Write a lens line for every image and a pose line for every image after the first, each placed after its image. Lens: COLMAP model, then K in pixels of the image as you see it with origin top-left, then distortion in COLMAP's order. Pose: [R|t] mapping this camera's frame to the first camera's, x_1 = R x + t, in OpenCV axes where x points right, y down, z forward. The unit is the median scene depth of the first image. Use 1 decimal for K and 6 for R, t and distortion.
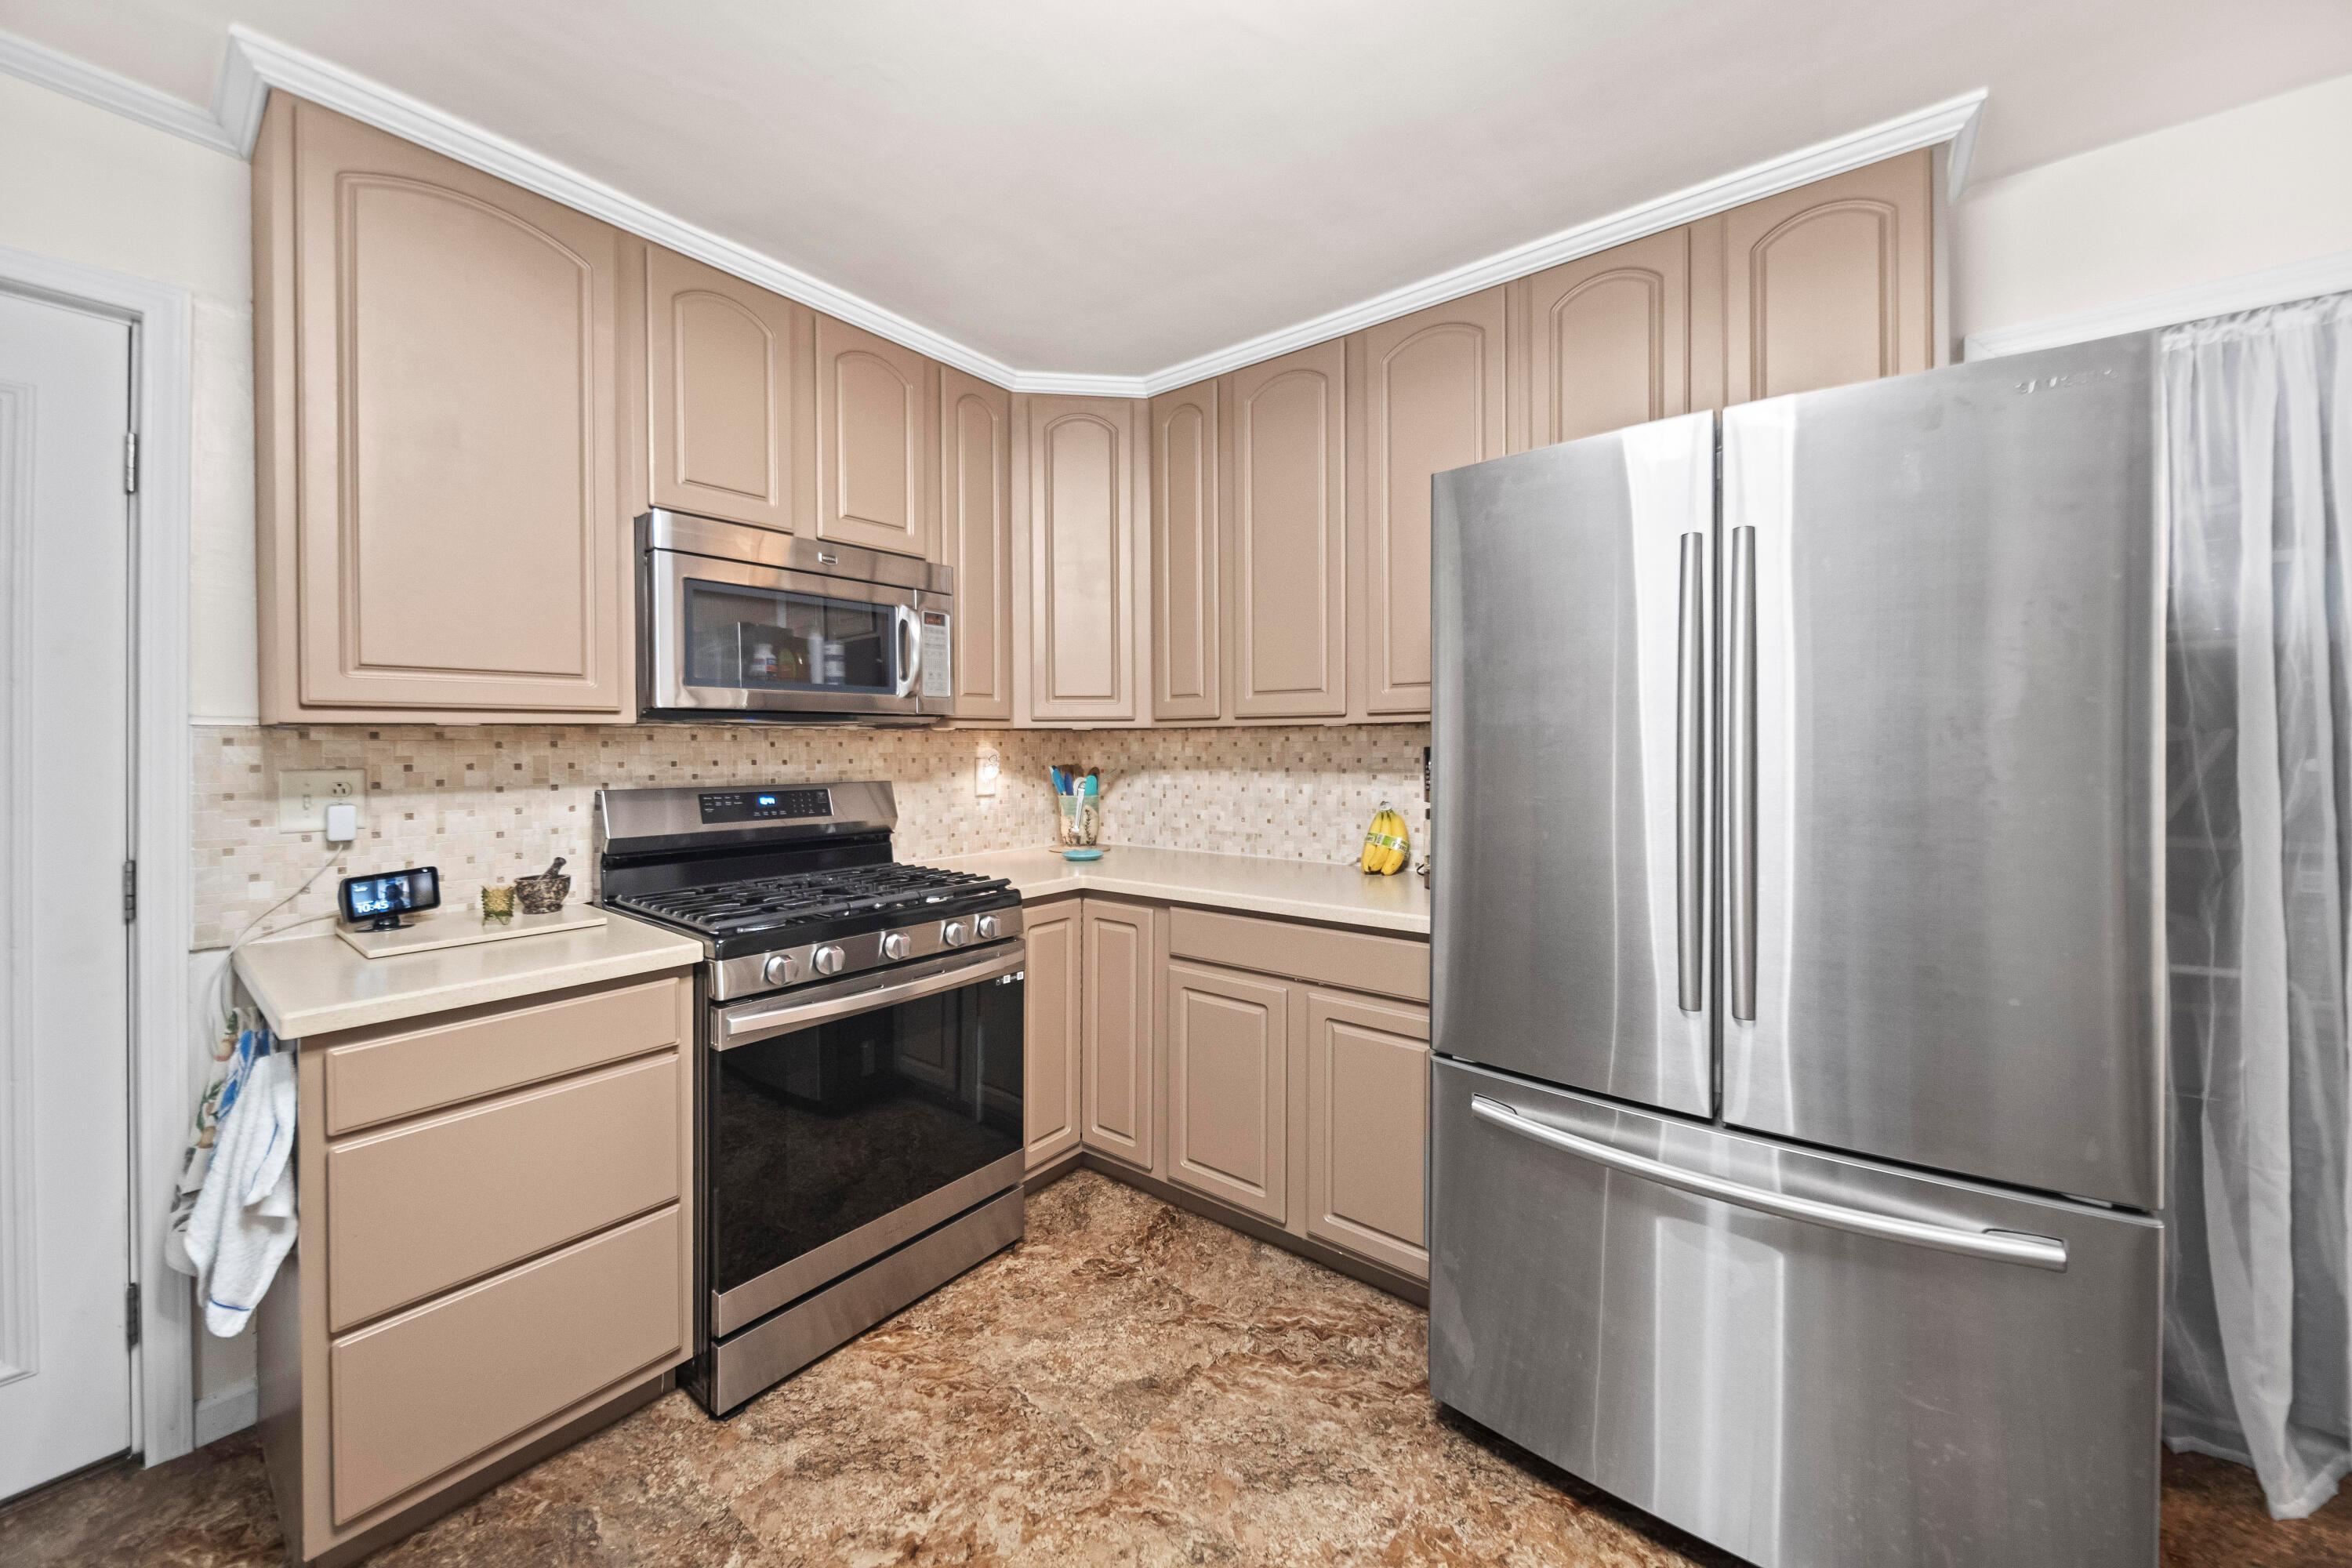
lens RADIAL K [[837.3, 0, 1178.1], [0, 837.3, 752.3], [0, 0, 1]] dist [-0.002726, -0.000491]
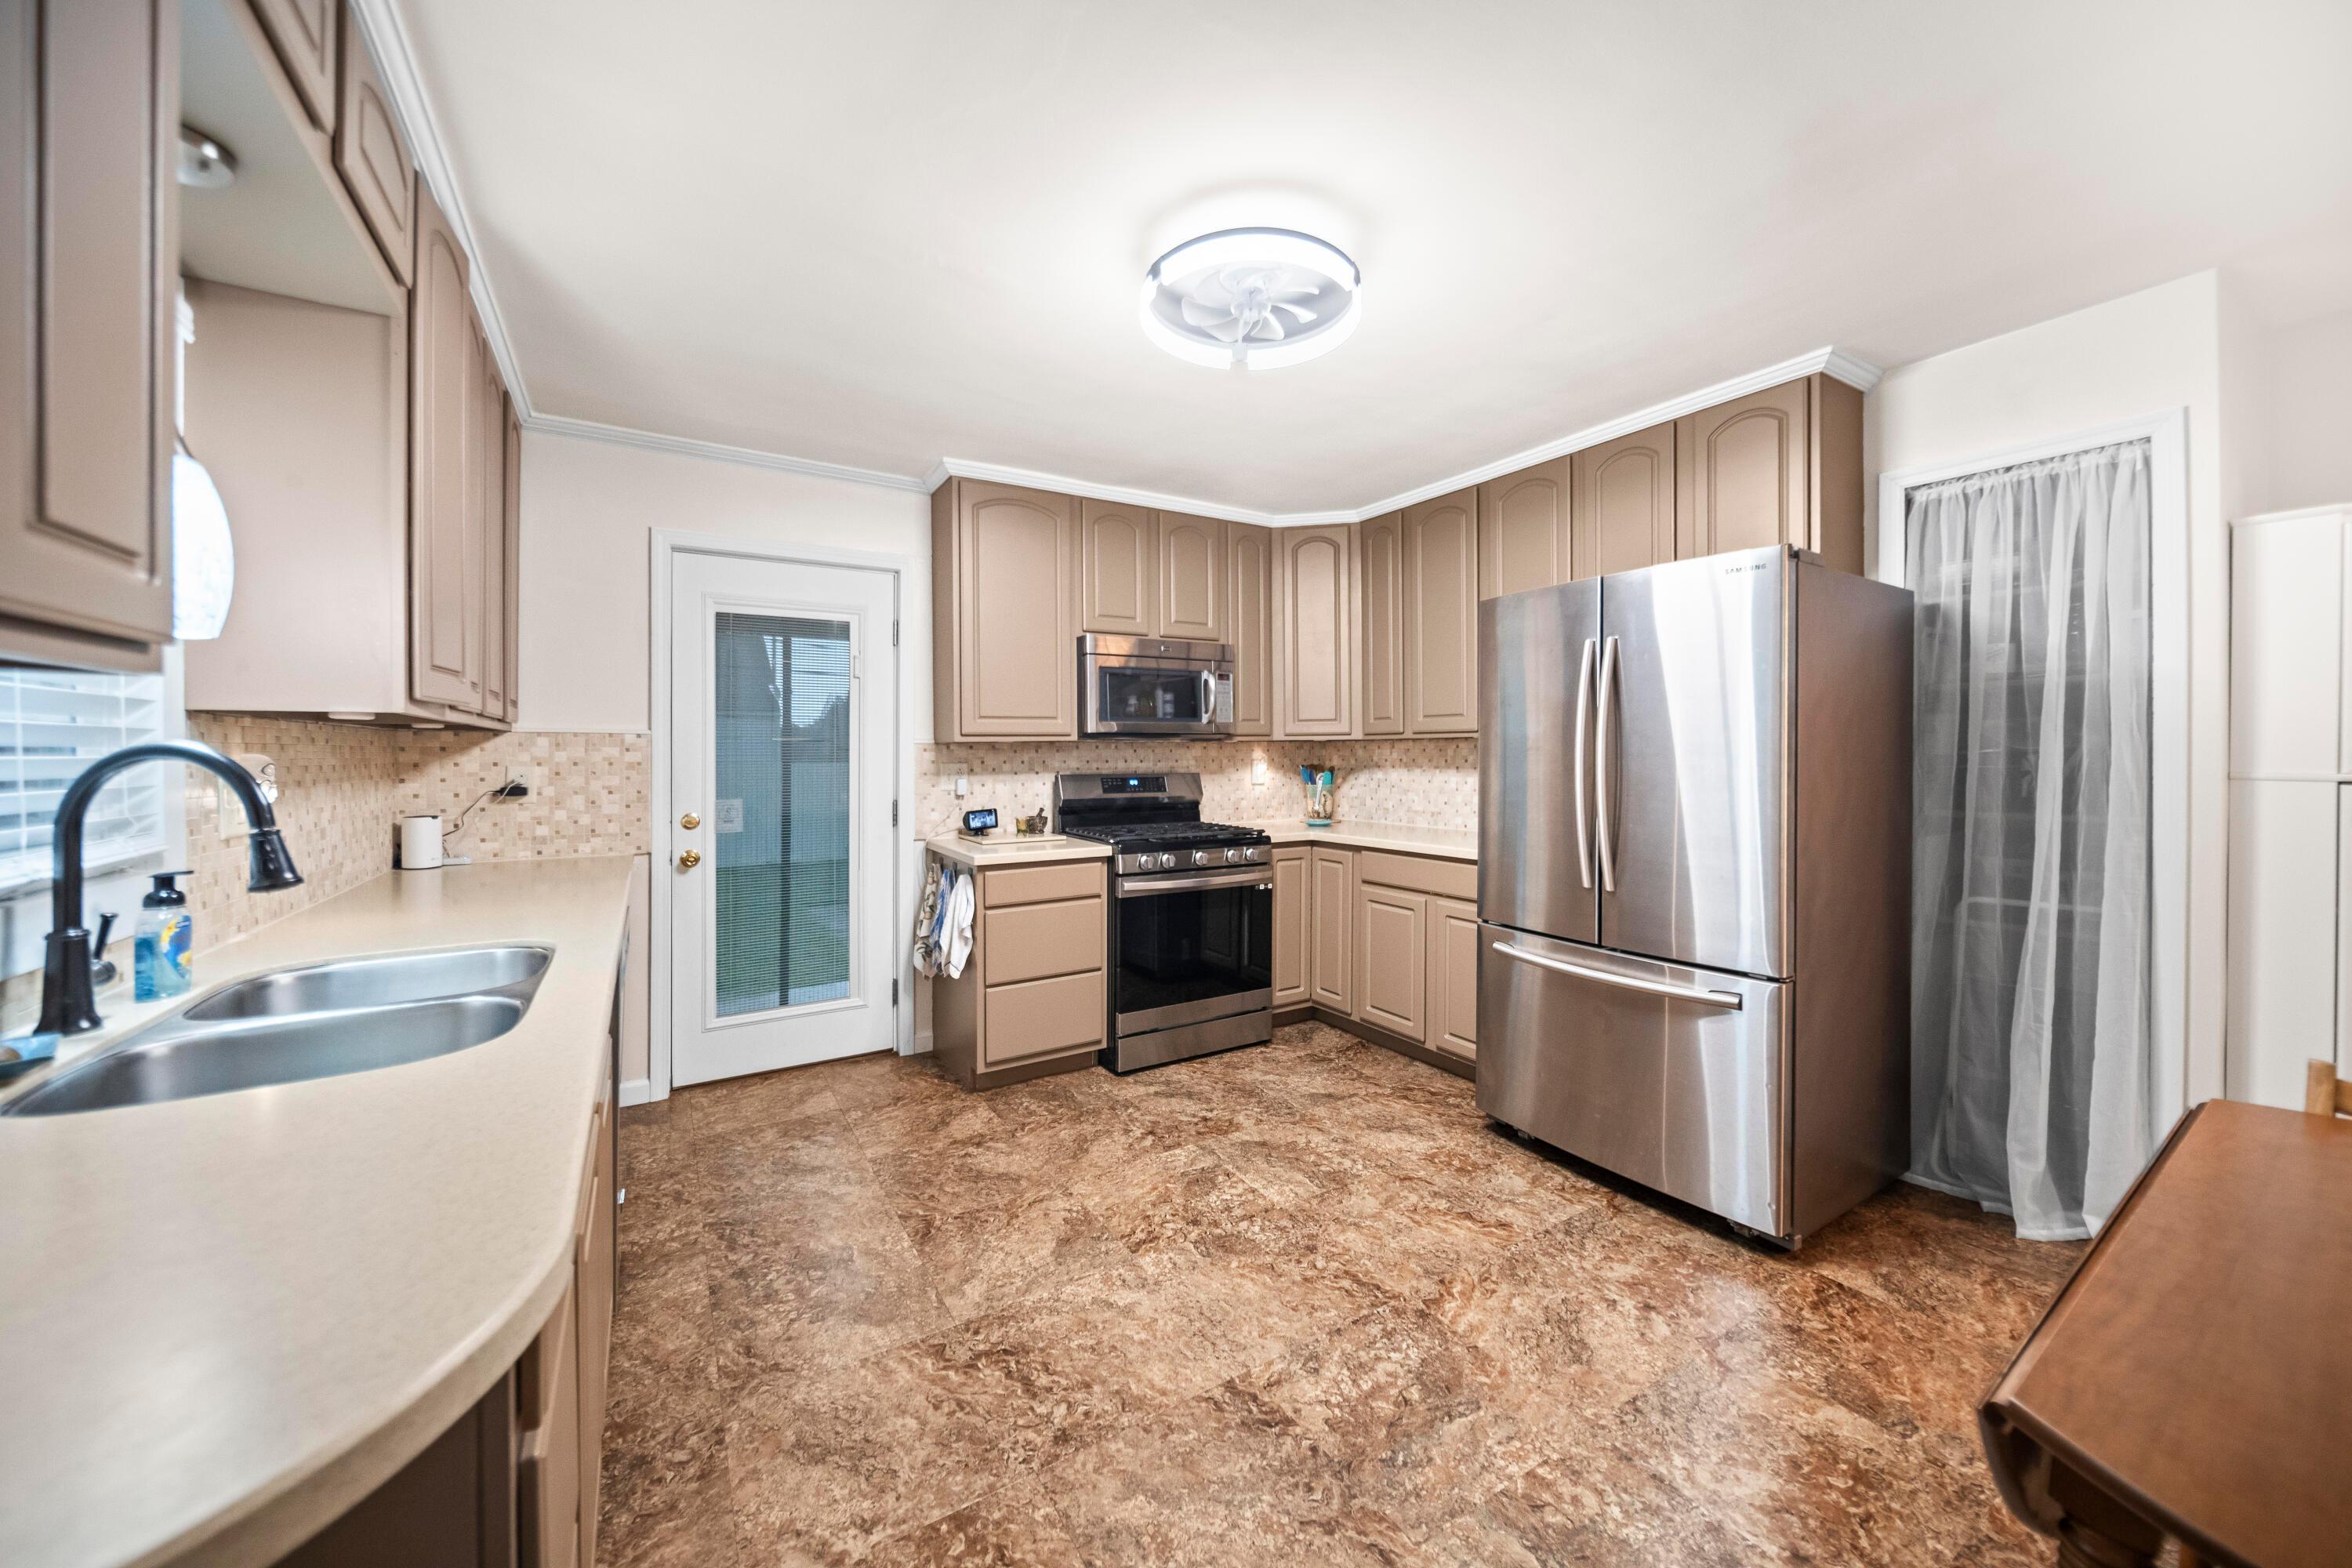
lens RADIAL K [[837.3, 0, 1184.4], [0, 837.3, 763.1], [0, 0, 1]] dist [-0.002726, -0.000491]
pose [[0.937412, 0.002824, -0.348211, 0.264459], [-0.001322, 0.999989, 0.004553, 0.009248], [0.348220, -0.003808, 0.937405, -0.723171]]
